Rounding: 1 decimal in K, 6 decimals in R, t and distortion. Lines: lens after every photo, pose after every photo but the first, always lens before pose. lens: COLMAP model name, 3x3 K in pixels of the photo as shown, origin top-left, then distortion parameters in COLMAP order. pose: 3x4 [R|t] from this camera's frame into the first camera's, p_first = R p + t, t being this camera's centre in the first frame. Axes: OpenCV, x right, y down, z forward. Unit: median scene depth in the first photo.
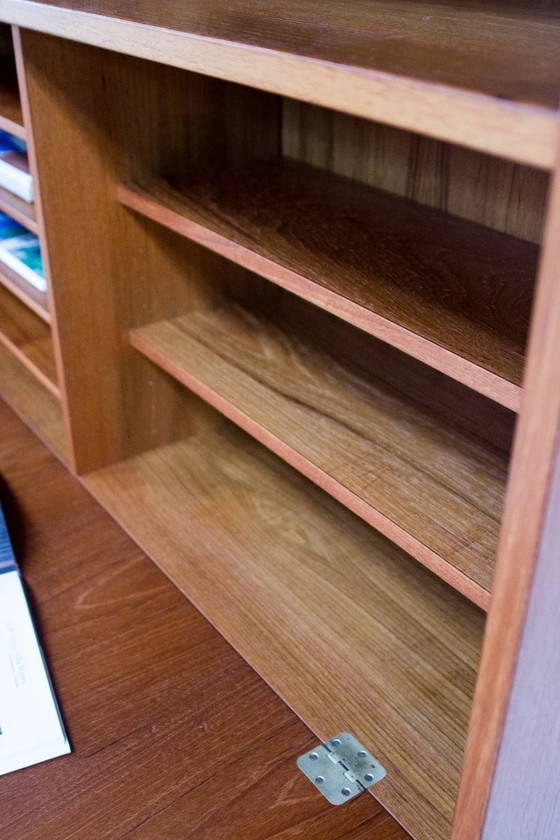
lens RADIAL K [[917.8, 0, 277.8], [0, 917.8, 426.4], [0, 0, 1]] dist [-0.081788, 0.018840]
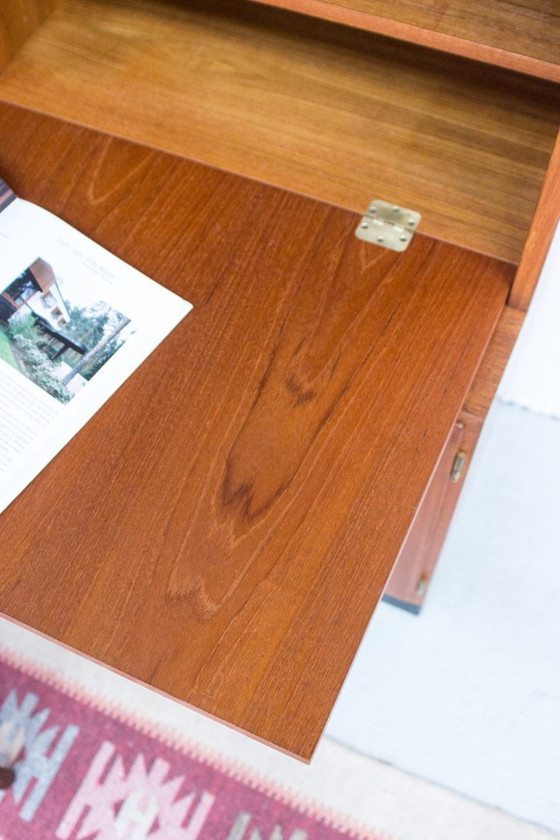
lens RADIAL K [[917.8, 0, 277.8], [0, 917.8, 426.4], [0, 0, 1]] dist [-0.081788, 0.018840]
pose [[0.867660, -0.454613, 0.201227, -0.391098], [0.289935, 0.791503, 0.538016, -0.118248], [-0.403861, -0.408472, 0.818564, -0.091782]]
